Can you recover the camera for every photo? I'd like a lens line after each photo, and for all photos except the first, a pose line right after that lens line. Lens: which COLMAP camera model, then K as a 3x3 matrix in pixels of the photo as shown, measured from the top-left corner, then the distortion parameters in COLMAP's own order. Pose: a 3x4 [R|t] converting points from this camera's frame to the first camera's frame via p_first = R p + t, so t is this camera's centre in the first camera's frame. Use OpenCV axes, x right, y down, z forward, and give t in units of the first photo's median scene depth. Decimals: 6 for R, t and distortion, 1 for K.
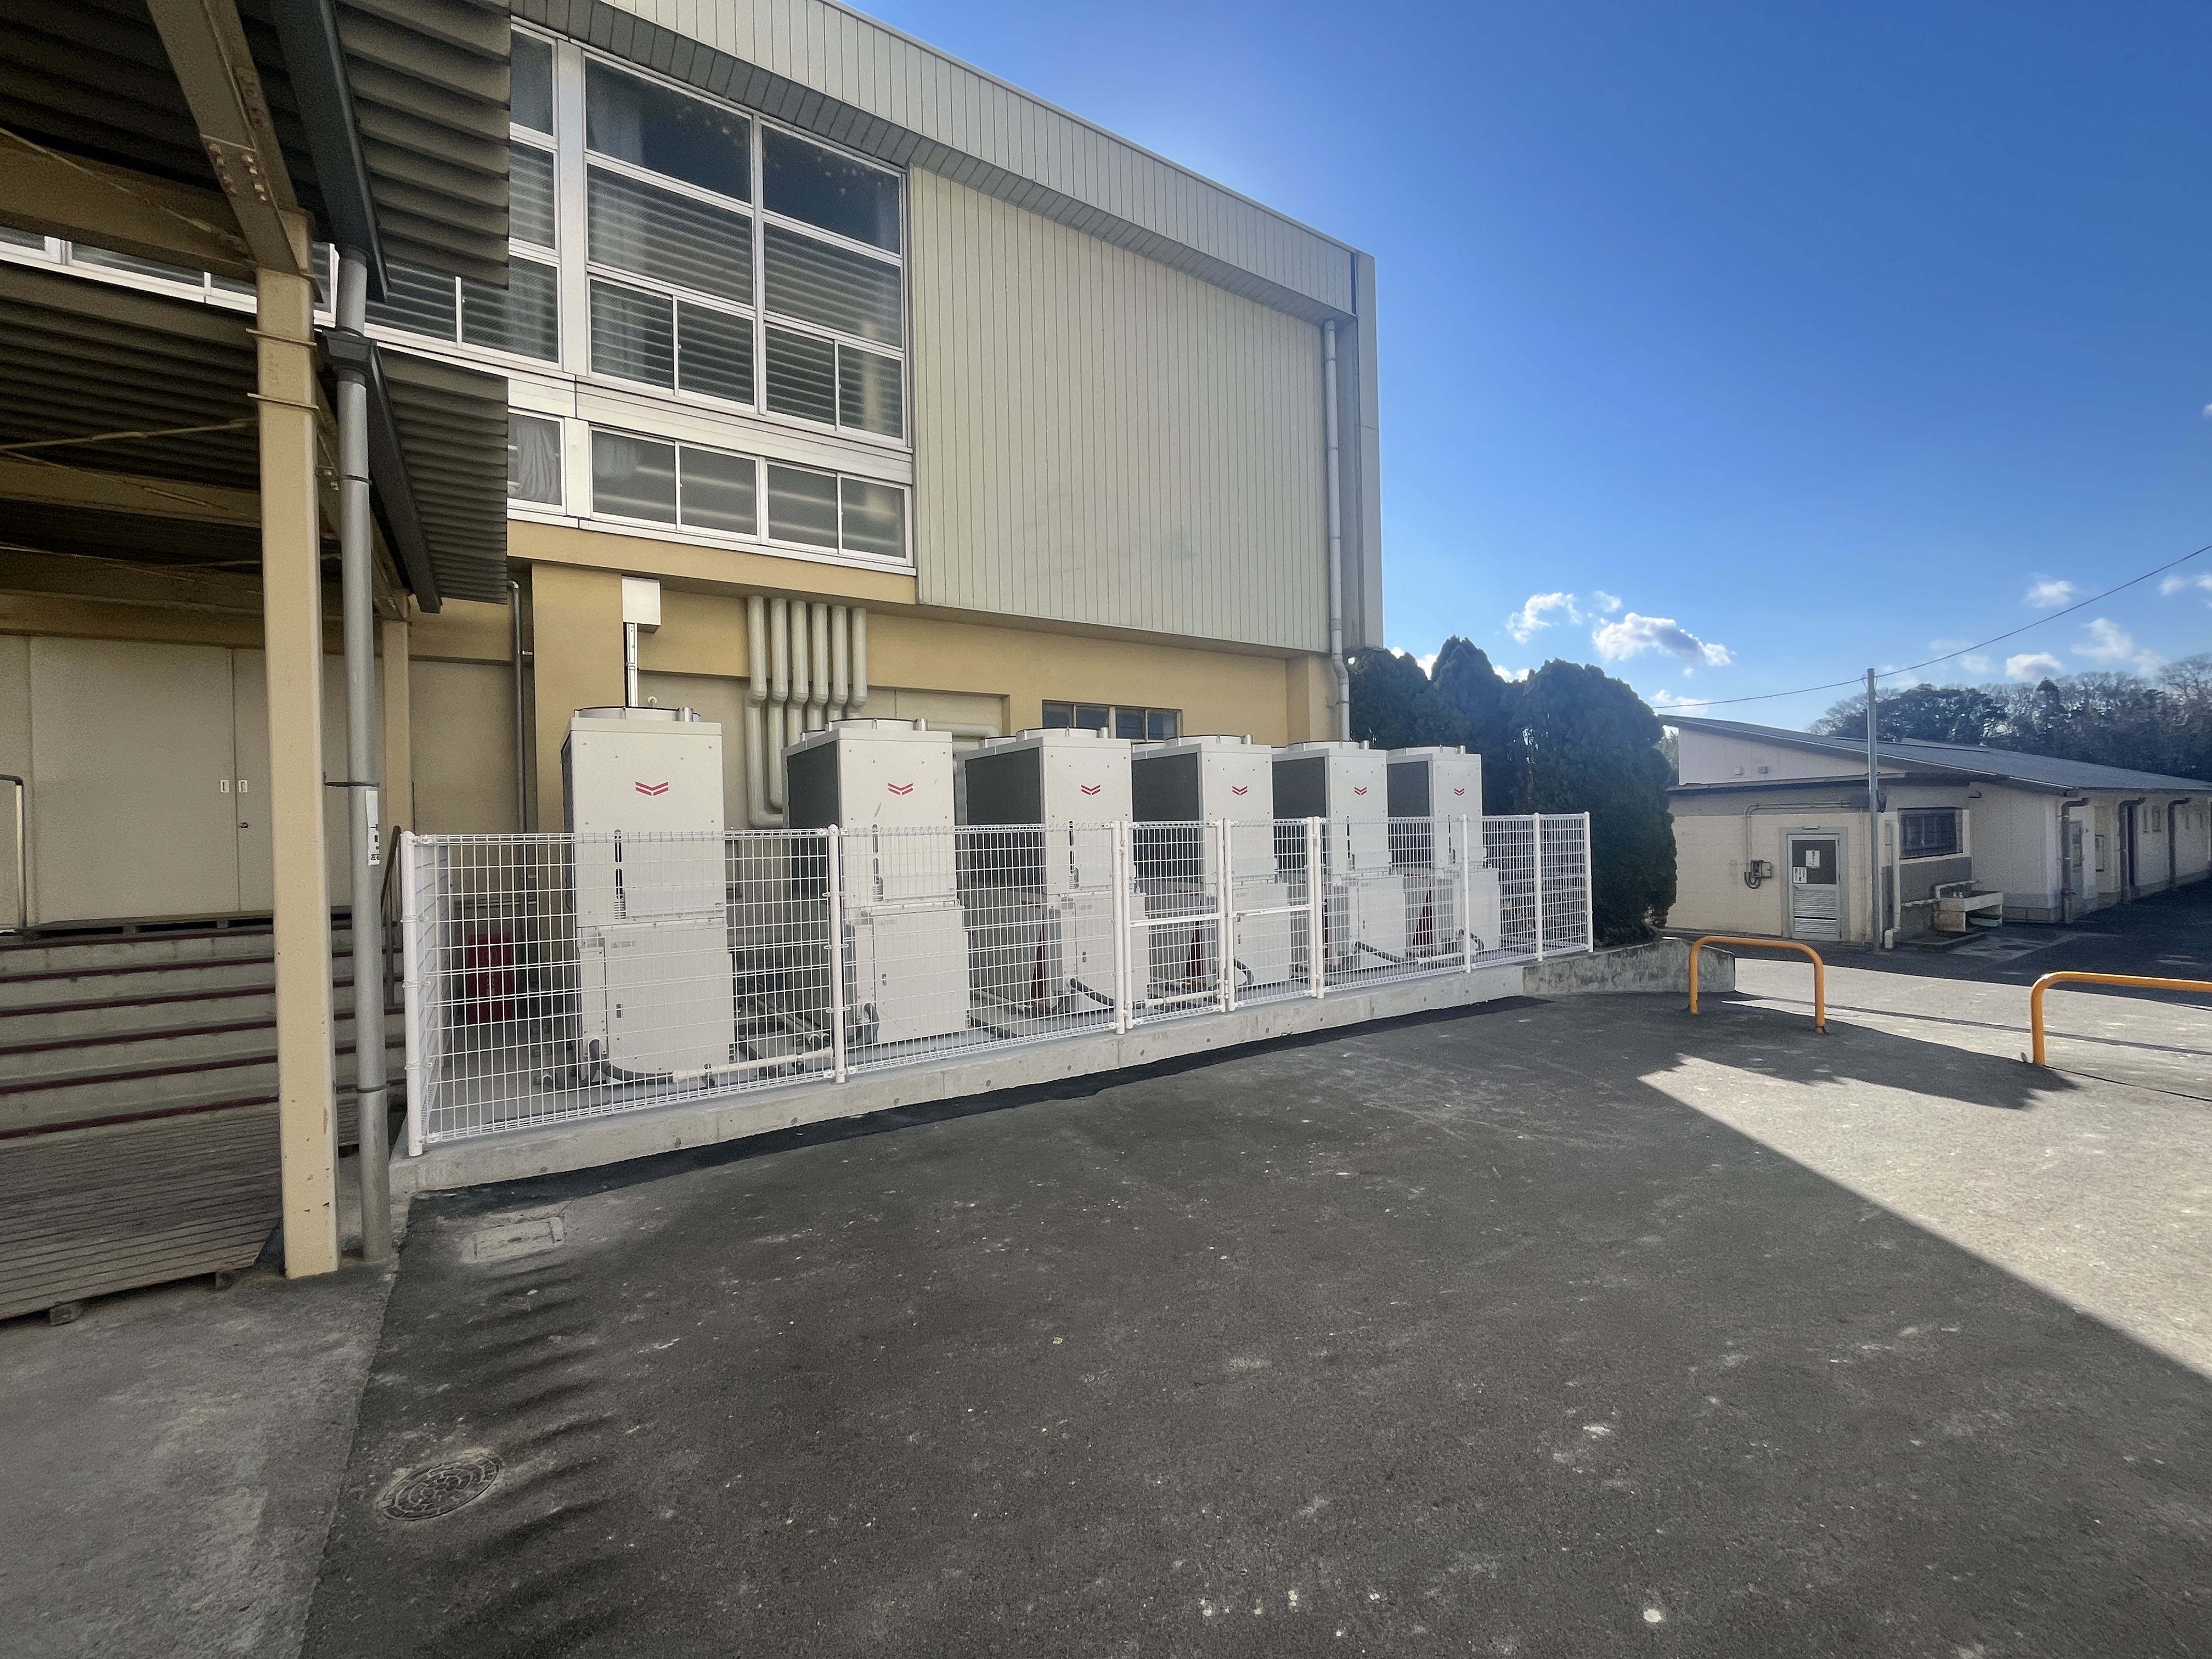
lens RADIAL K [[898.7, 0, 1105.7], [0, 898.7, 831.3], [0, 0, 1]] dist [-0.007455, 0.000571]
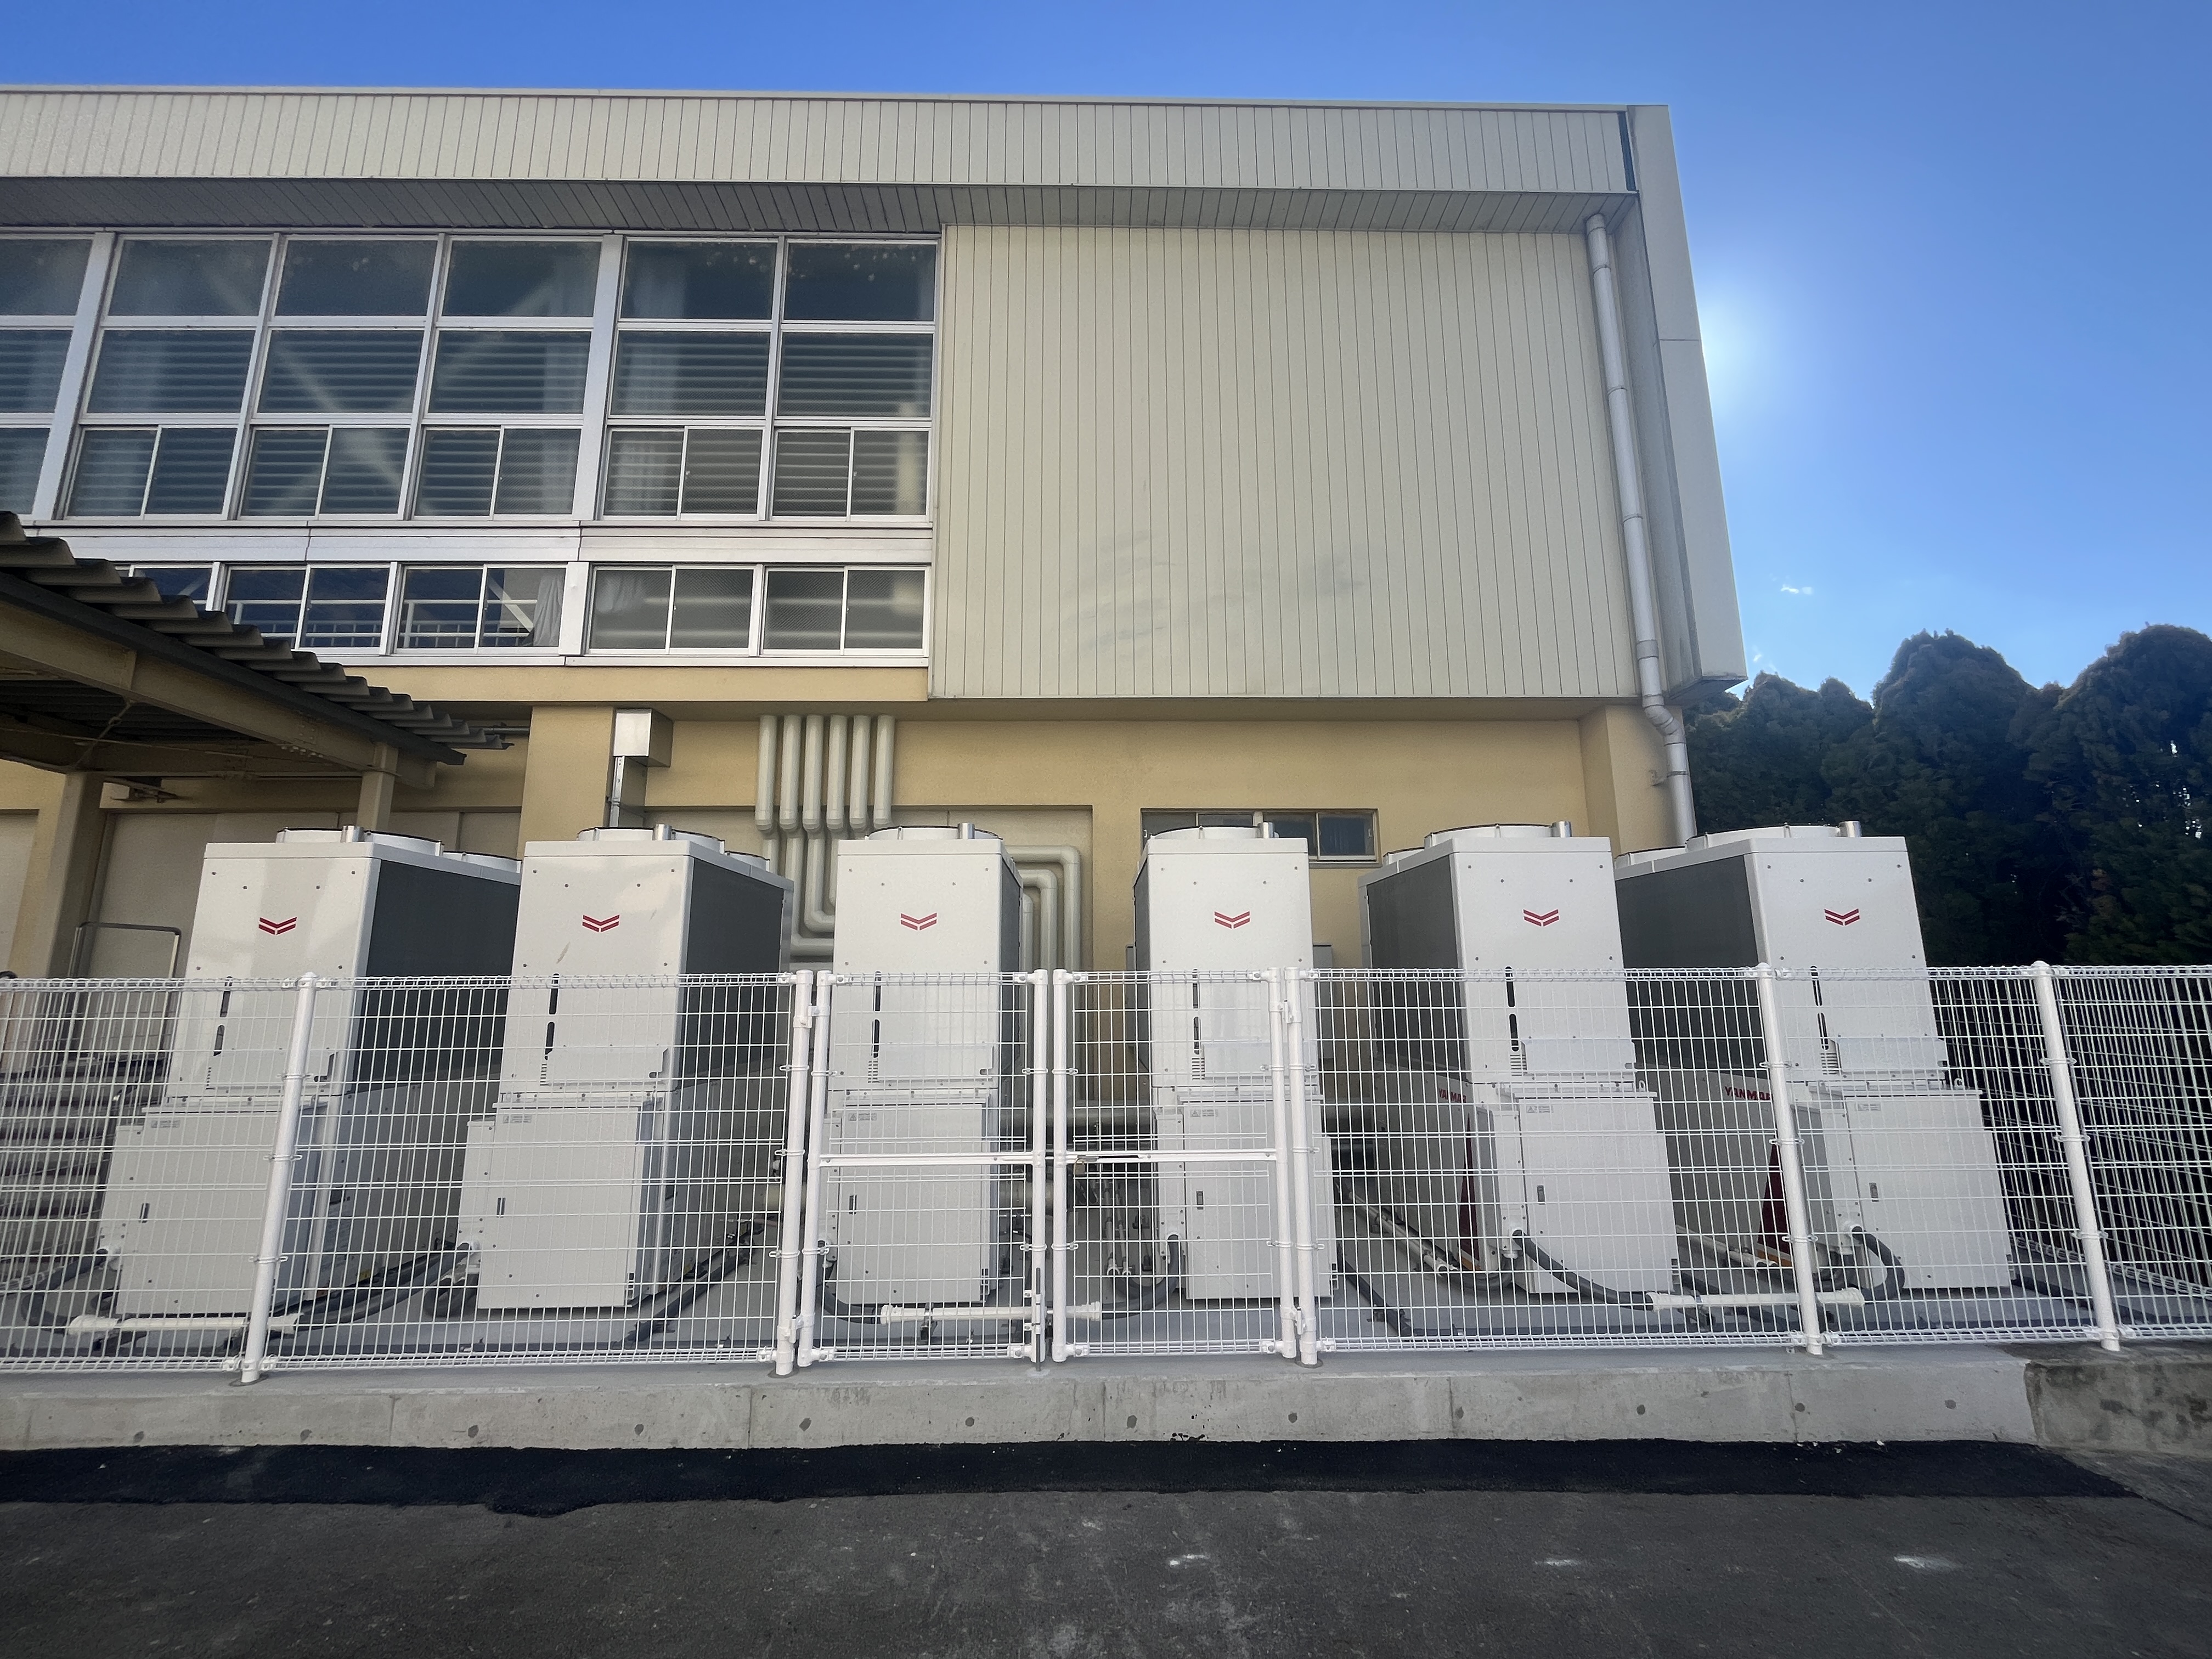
lens RADIAL K [[898.7, 0, 1103.1], [0, 898.7, 831.1], [0, 0, 1]] dist [-0.007455, 0.000571]
pose [[0.849503, -0.074330, -0.522321, 0.352106], [-0.013208, 0.986719, -0.161898, -0.008015], [0.527418, 0.144432, 0.837239, 0.440967]]
